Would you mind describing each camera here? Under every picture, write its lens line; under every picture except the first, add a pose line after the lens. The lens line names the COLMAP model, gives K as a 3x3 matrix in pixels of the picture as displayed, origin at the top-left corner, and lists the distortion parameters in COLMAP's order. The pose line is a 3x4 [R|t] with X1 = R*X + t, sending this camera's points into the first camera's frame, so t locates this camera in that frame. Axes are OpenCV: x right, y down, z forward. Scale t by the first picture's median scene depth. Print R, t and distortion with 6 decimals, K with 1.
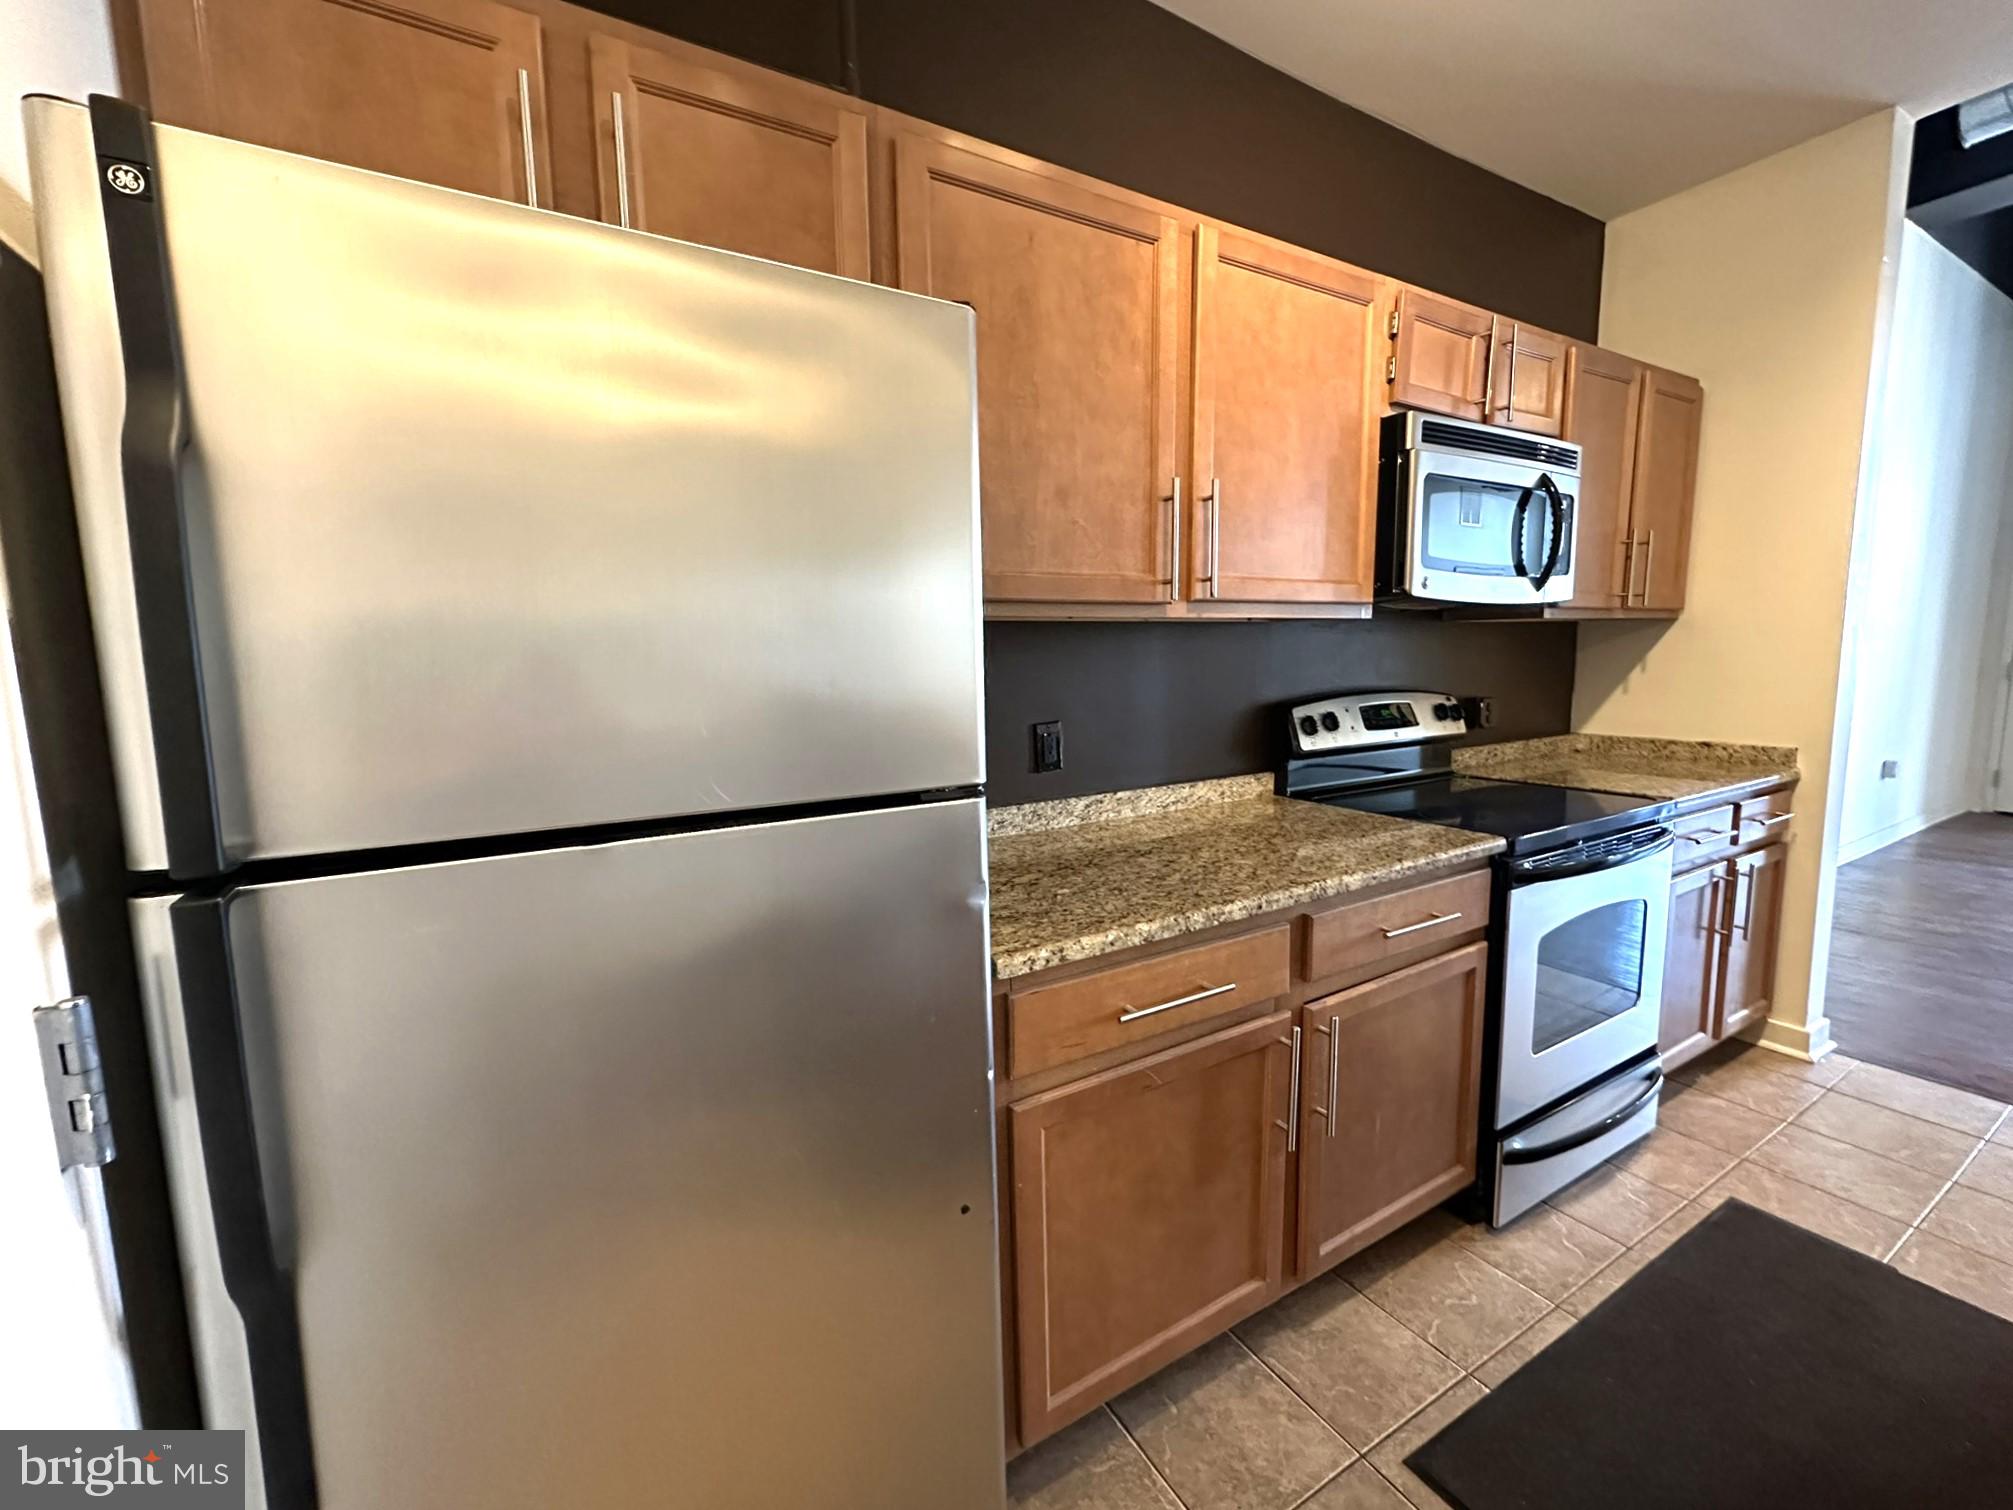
lens RADIAL K [[815.9, 0, 1001.2], [0, 815.9, 751.5], [0, 0, 1]] dist [-0.003739, -0.000312]
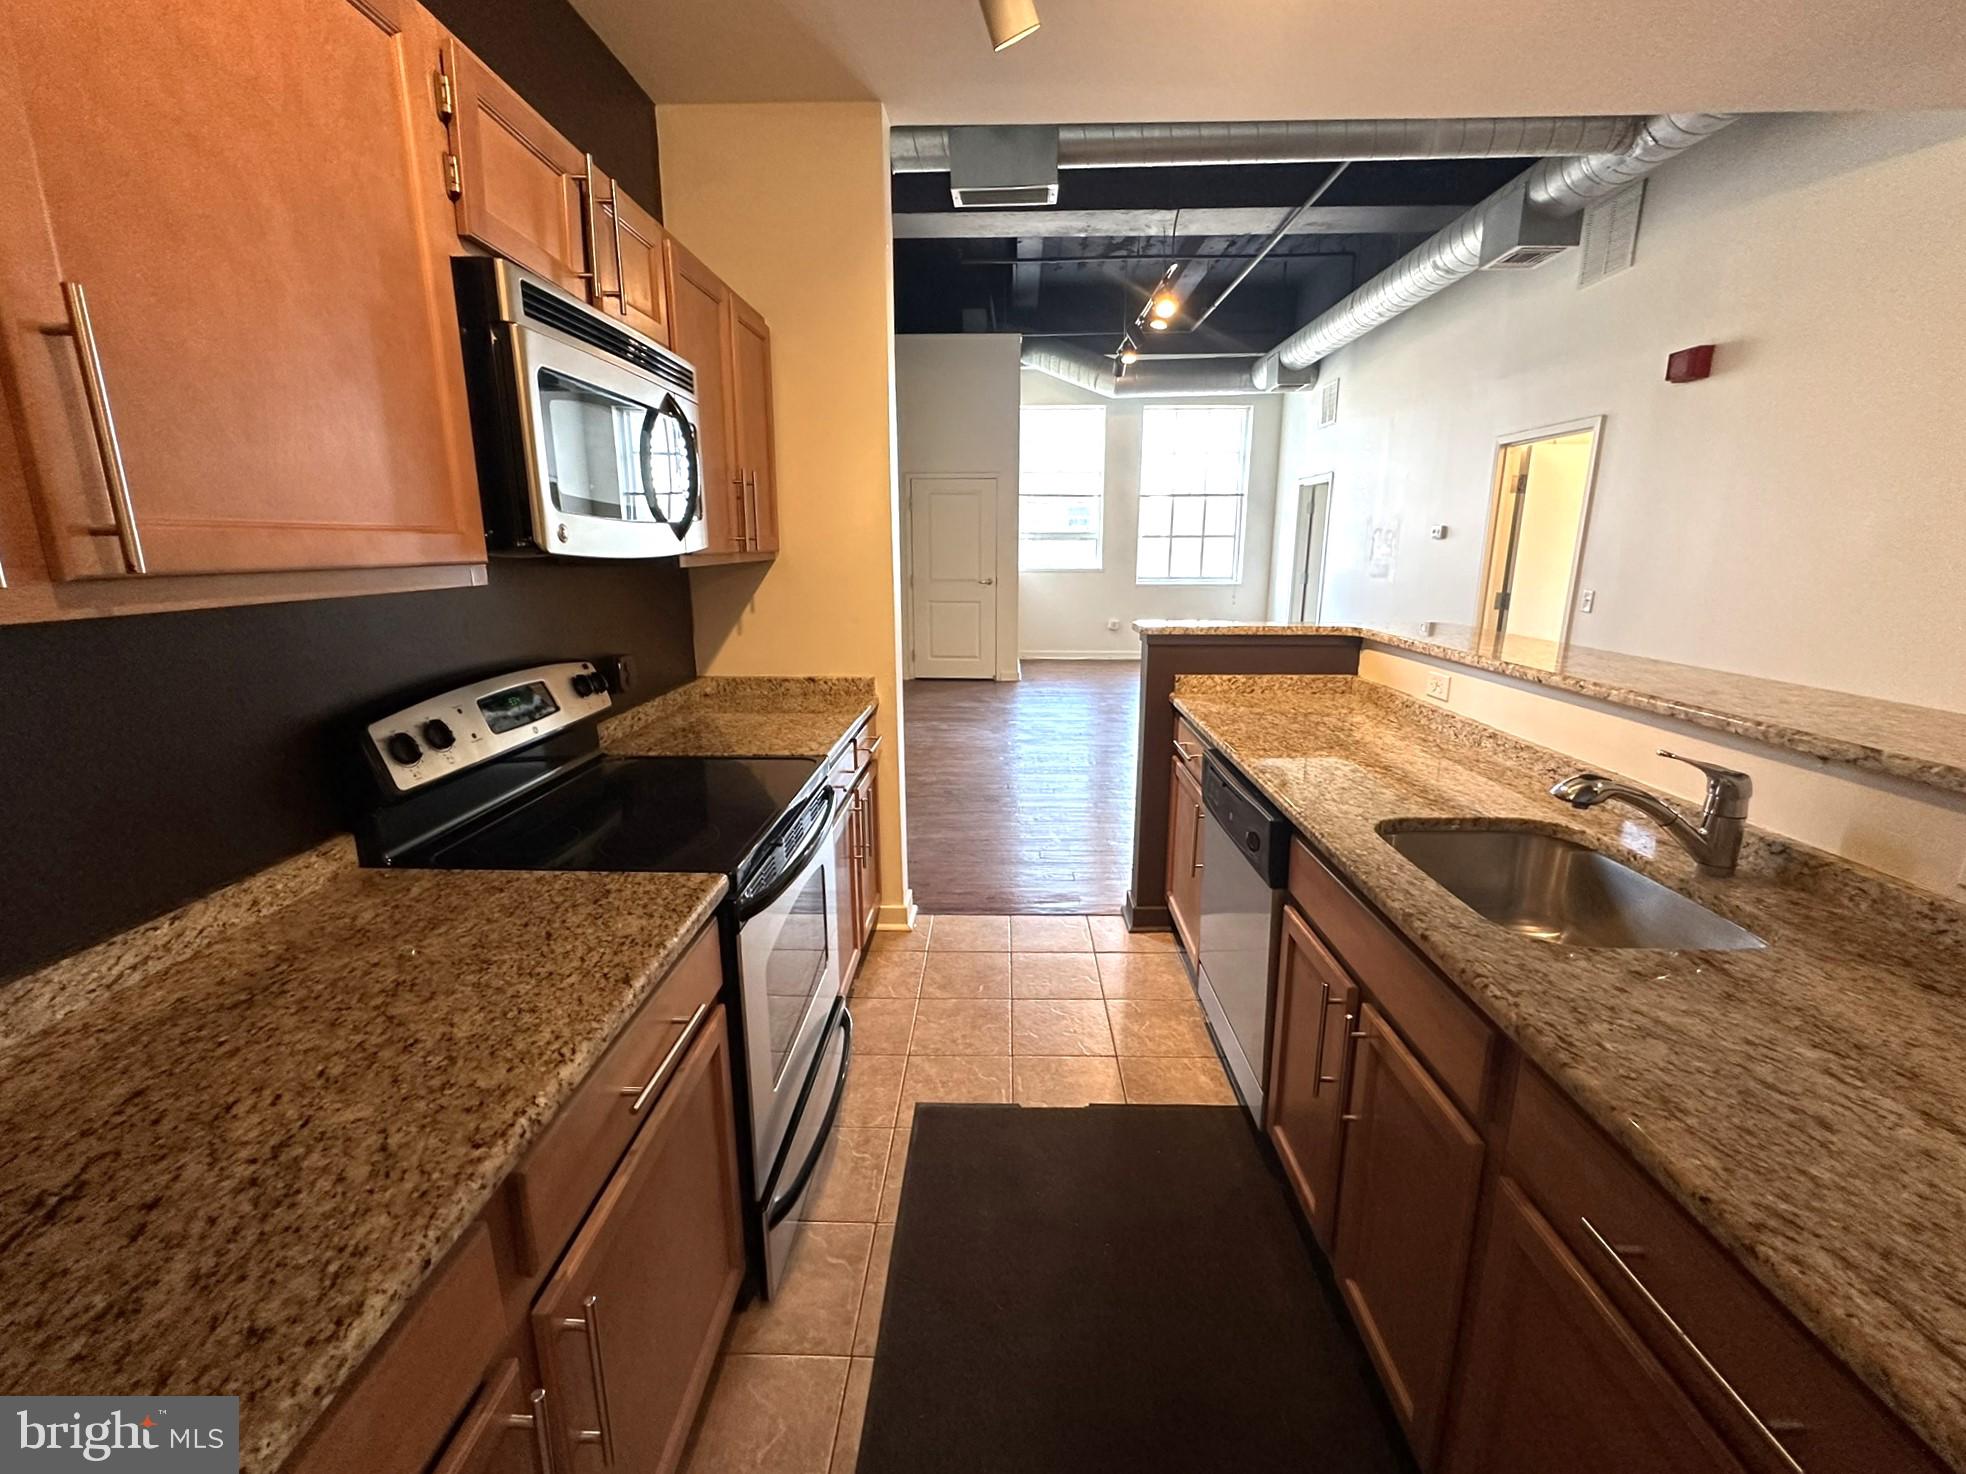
lens RADIAL K [[814.6, 0, 983.3], [0, 814.6, 734.8], [0, 0, 1]] dist [-0.001422, -0.000676]
pose [[0.521144, -0.175774, 0.835172, 0.100846], [0.090317, 0.984425, 0.150829, -0.109950], [-0.848676, -0.003174, 0.528903, 0.330278]]
